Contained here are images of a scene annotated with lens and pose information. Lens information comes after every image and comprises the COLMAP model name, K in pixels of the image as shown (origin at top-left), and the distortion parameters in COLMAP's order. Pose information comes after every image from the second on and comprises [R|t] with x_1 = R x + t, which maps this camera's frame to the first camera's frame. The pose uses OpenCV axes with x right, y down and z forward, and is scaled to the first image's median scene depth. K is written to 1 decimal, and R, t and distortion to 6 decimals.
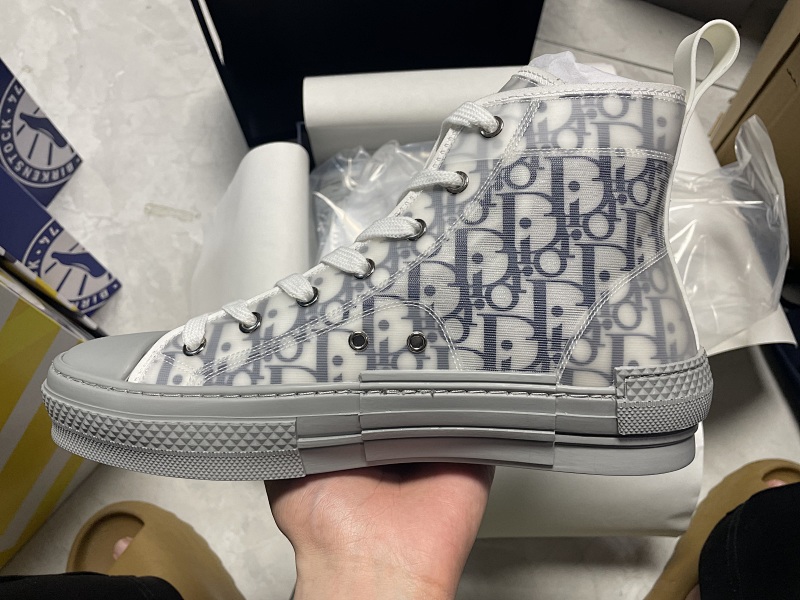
lens RADIAL K [[605.9, 0, 404.7], [0, 605.9, 295.8], [0, 0, 1]] dist [0.052297, -0.095004]
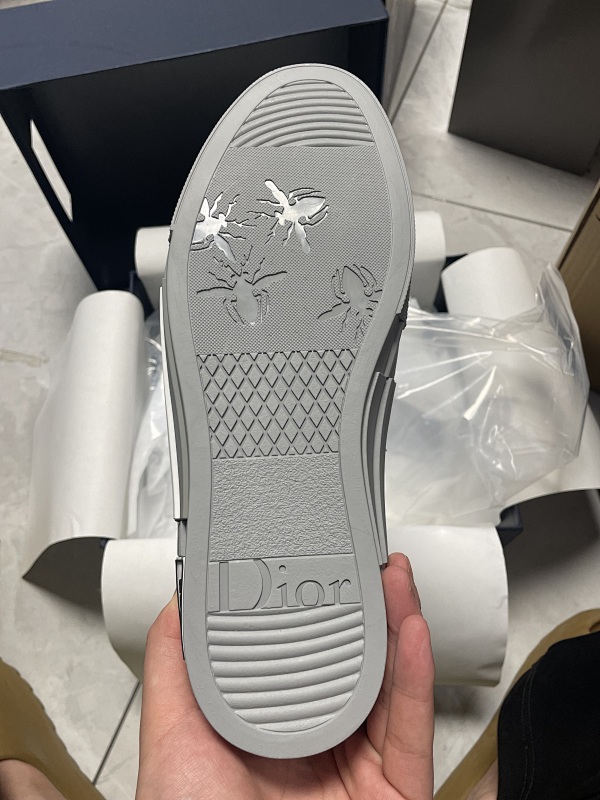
lens RADIAL K [[605.9, 0, 300.0], [0, 605.9, 400.0], [0, 0, 1]] dist [0.052297, -0.095004]
pose [[0.999368, -0.002244, -0.035478, 0.133195], [0.000301, 0.998505, -0.054657, -0.009870], [0.035548, 0.054611, 0.997875, -0.007448]]
